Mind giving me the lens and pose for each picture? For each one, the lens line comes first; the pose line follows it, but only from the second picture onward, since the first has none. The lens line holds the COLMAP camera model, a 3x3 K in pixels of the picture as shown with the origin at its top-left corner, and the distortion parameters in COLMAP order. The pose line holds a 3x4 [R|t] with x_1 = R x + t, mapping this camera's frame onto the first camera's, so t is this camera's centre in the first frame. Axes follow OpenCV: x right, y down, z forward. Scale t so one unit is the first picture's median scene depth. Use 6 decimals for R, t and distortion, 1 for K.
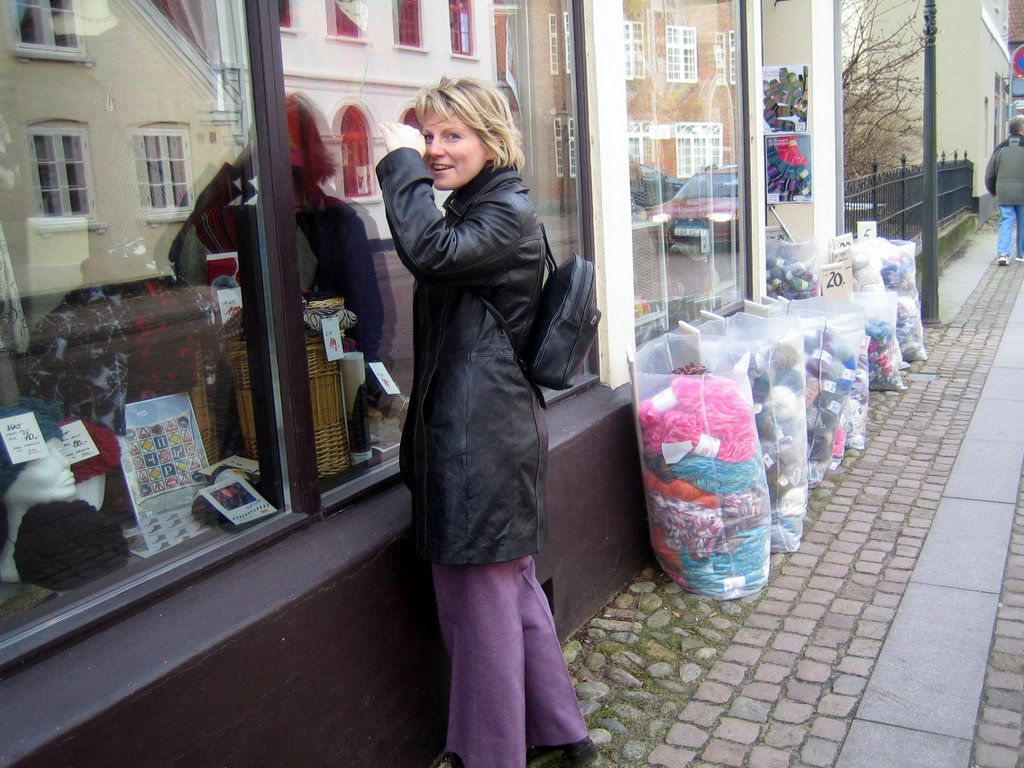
lens RADIAL K [[1139.2, 0, 512.6], [0, 1139.2, 416.0], [0, 0, 1]] dist [-0.174198, 0.286351]
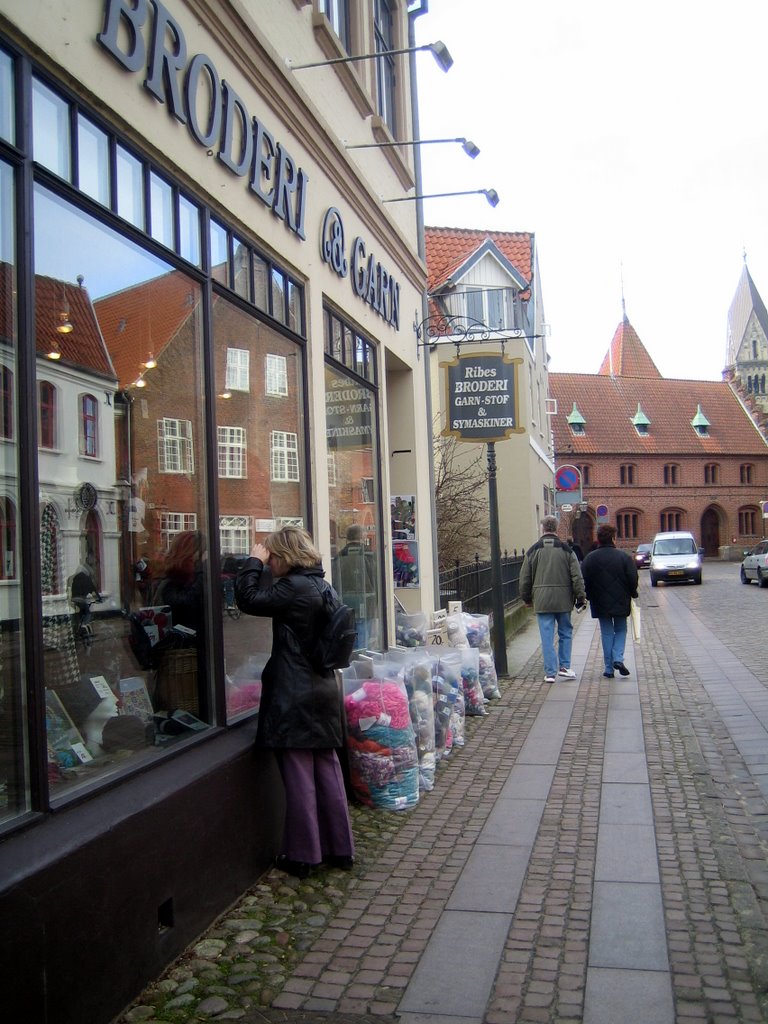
lens RADIAL K [[1044.0, 0, 384.0], [0, 1044.0, 512.0], [0, 0, 1]] dist [0.044643, 0.001902]
pose [[0.970139, 0.034167, 0.240131, -0.207184], [0.028719, 0.966884, -0.253596, 0.111905], [-0.240843, 0.252920, 0.937030, -0.555453]]
